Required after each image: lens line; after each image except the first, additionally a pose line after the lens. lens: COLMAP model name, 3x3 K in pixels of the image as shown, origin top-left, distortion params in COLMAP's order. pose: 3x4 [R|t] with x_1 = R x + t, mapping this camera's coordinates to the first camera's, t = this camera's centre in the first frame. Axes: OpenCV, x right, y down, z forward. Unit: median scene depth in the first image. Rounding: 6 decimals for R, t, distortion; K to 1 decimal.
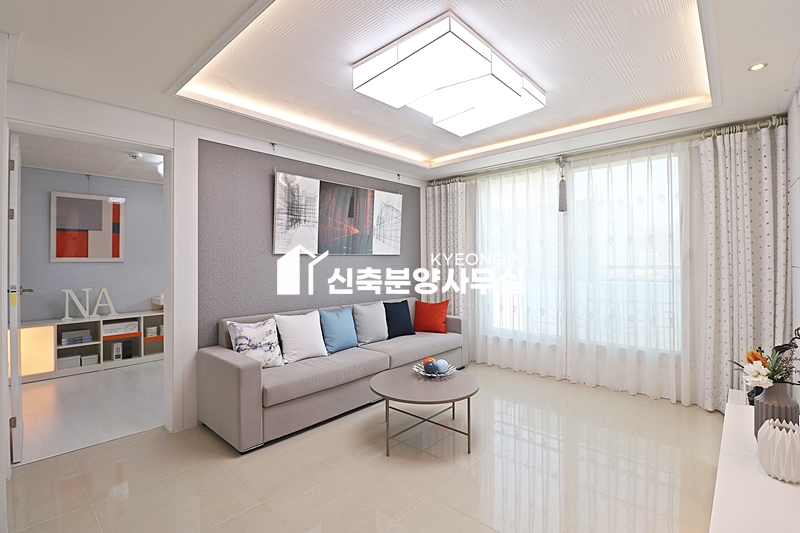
lens RADIAL K [[373.7, 0, 400.5], [0, 373.7, 257.7], [0, 0, 1]] dist [0.014075, -0.022697]
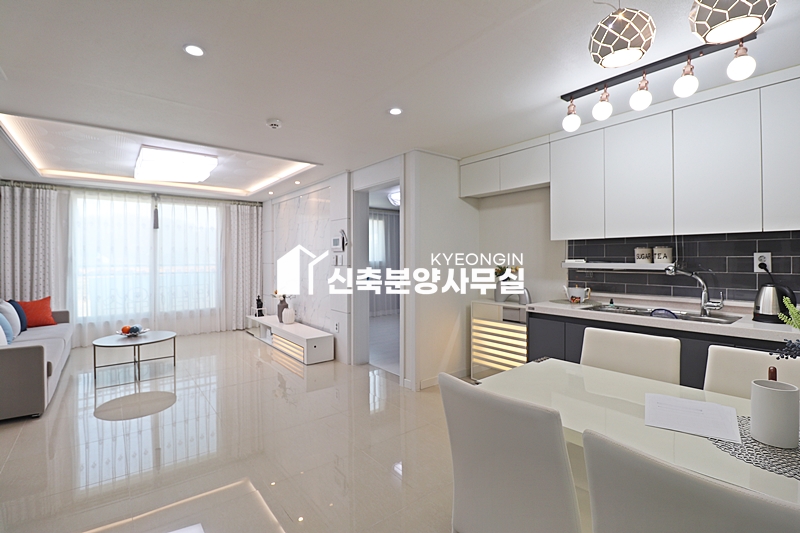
lens RADIAL K [[373.7, 0, 400.5], [0, 373.7, 257.7], [0, 0, 1]] dist [0.014075, -0.022697]
pose [[0.163394, 0.010400, 0.986506, -1.021616], [-0.011074, 0.999901, -0.008707, -0.004325], [-0.986499, -0.009502, 0.163493, -0.272404]]
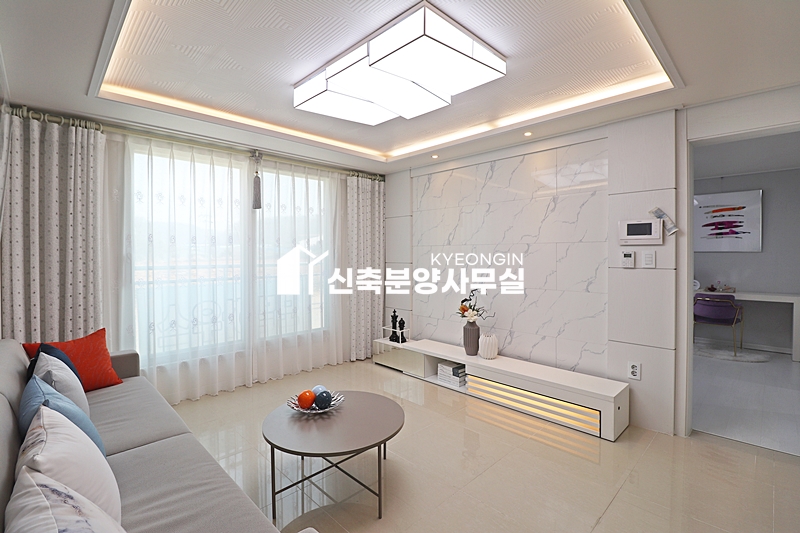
lens RADIAL K [[373.7, 0, 400.5], [0, 373.7, 257.7], [0, 0, 1]] dist [0.014075, -0.022697]
pose [[0.057263, -0.000450, 0.998359, -0.559622], [-0.009643, 0.999953, 0.001004, -0.004025], [-0.998313, -0.009684, 0.057256, 0.641519]]
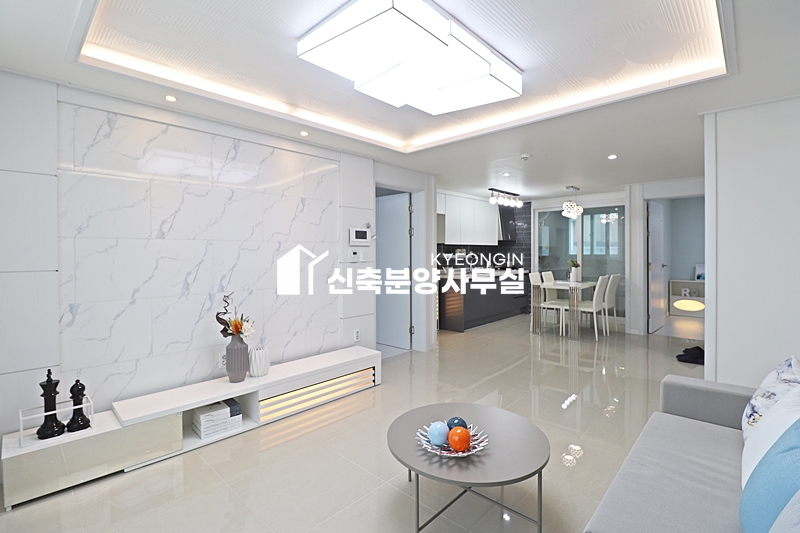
lens RADIAL K [[373.7, 0, 400.5], [0, 373.7, 257.7], [0, 0, 1]] dist [0.014075, -0.022697]
pose [[-0.999687, 0.017490, 0.017873, 0.105621], [0.017473, 0.999847, -0.001155, 0.004272], [-0.017890, -0.000843, -0.999840, 1.293665]]
